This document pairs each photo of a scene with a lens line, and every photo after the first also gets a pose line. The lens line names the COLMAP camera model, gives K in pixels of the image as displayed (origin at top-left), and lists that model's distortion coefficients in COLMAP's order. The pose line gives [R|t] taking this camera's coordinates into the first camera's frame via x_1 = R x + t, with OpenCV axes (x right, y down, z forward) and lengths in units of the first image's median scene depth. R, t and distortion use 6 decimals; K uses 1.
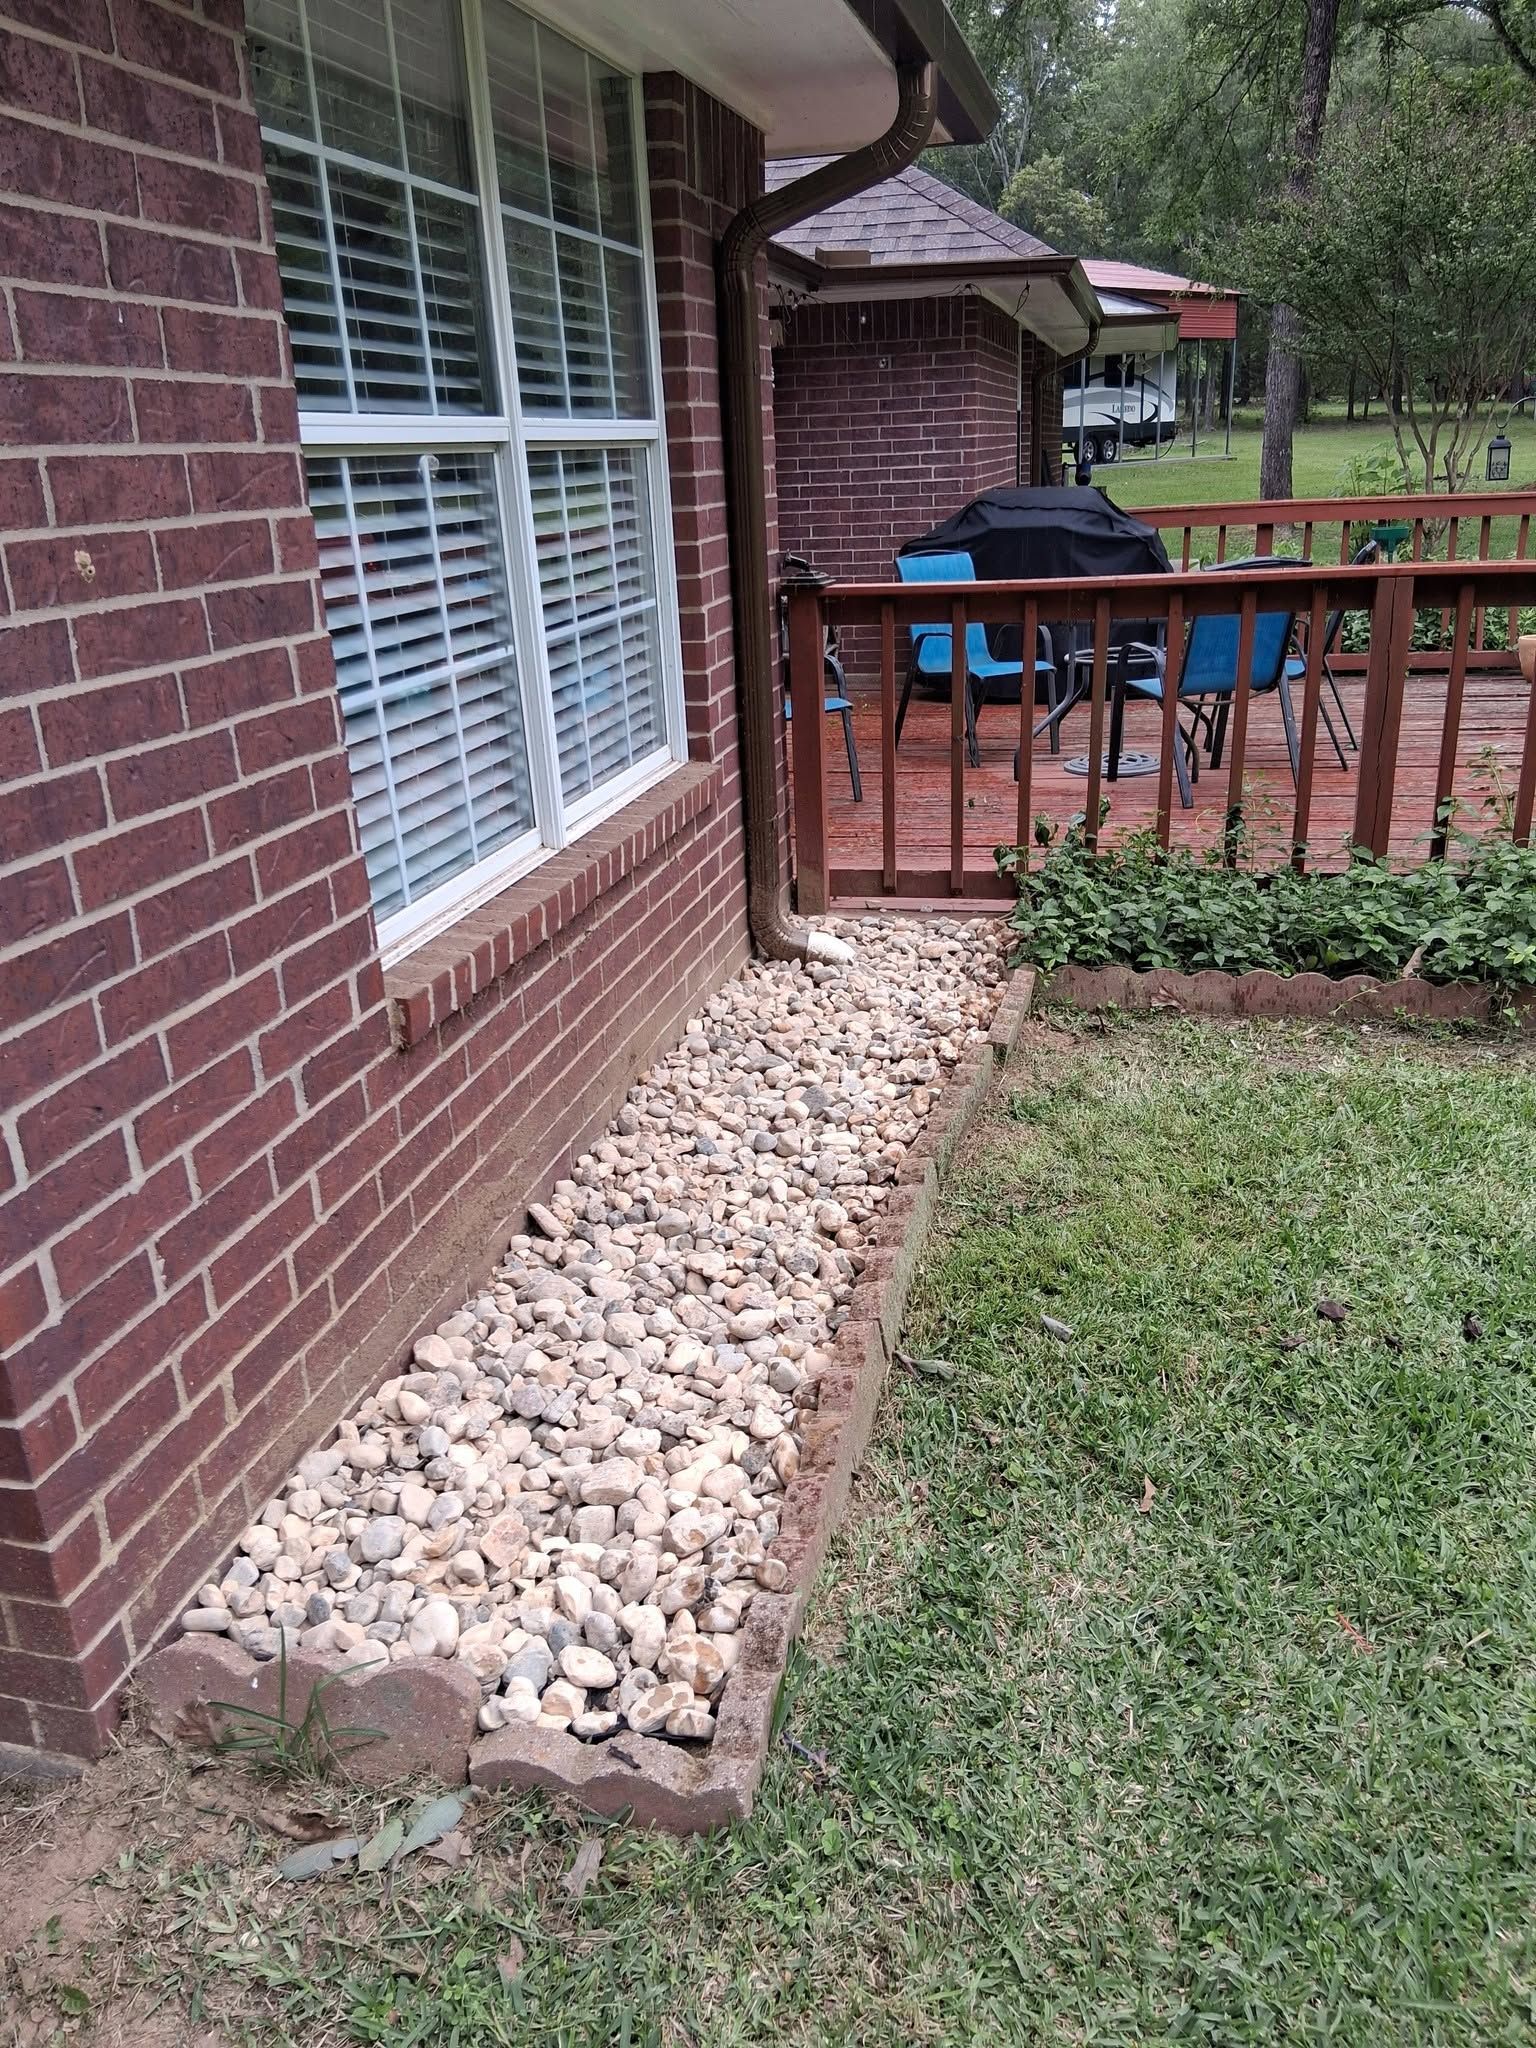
lens RADIAL K [[1511.0, 0, 766.2], [0, 1511.0, 1049.9], [0, 0, 1]] dist [0.134153, -0.211821]
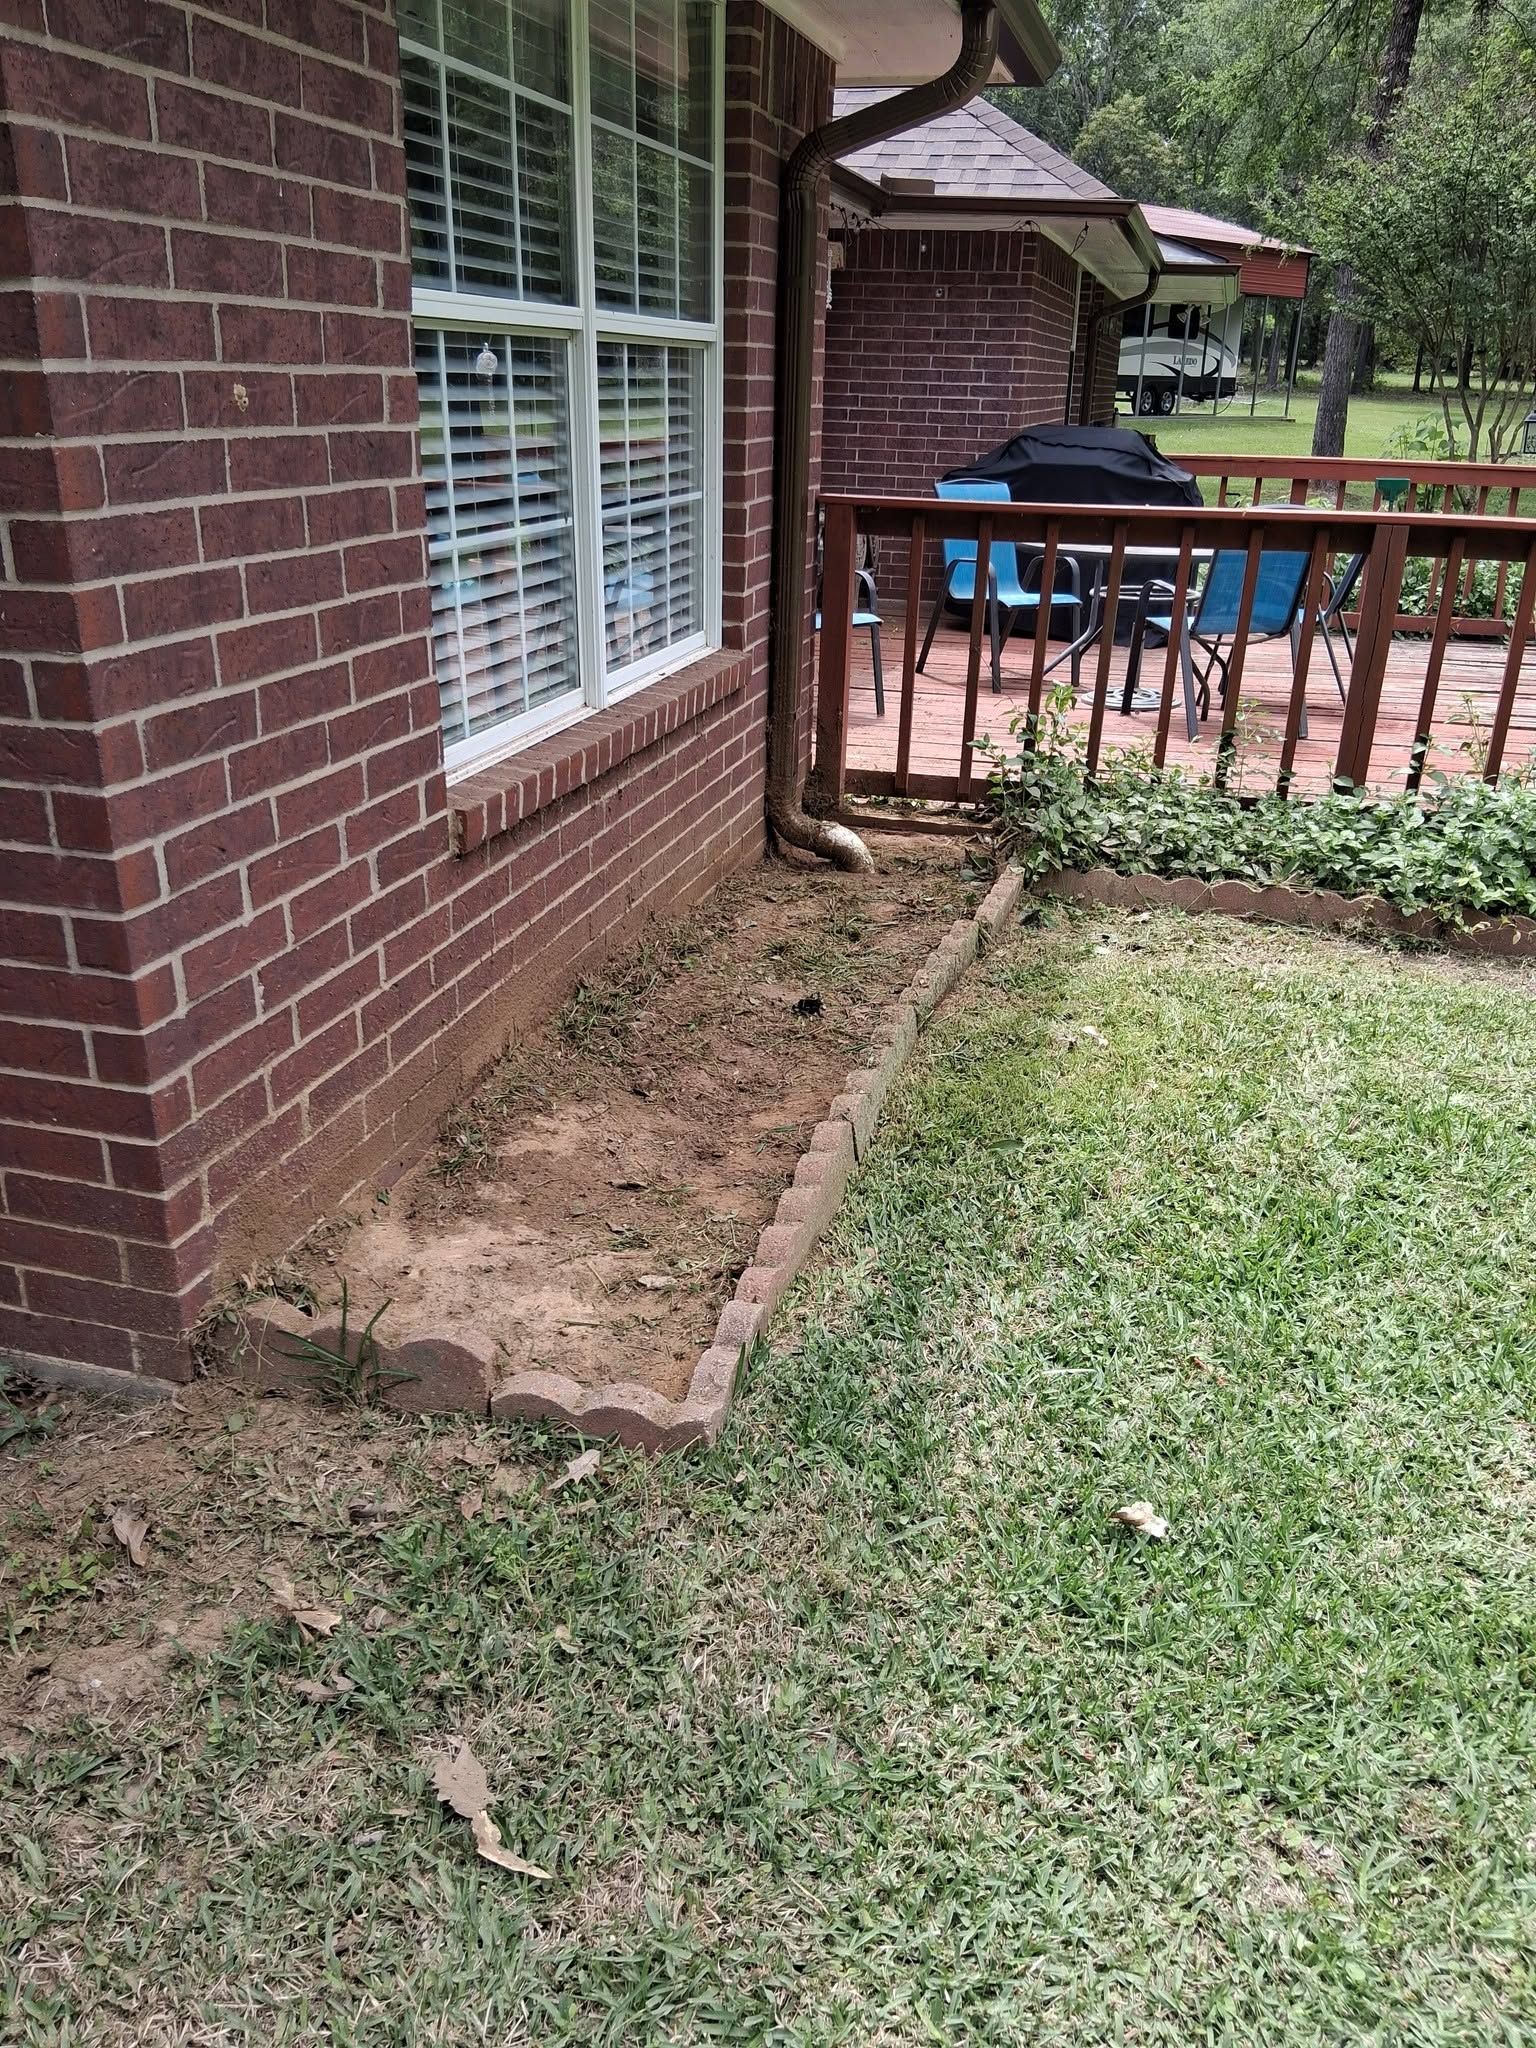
lens RADIAL K [[1559.0, 0, 769.3], [0, 1559.0, 1053.3], [0, 0, 1]] dist [0.144663, -0.234197]
pose [[0.997264, 0.073880, -0.002292, 0.008525], [-0.073787, 0.996878, 0.028110, 0.084093], [0.004362, -0.027864, 0.999602, -0.165136]]
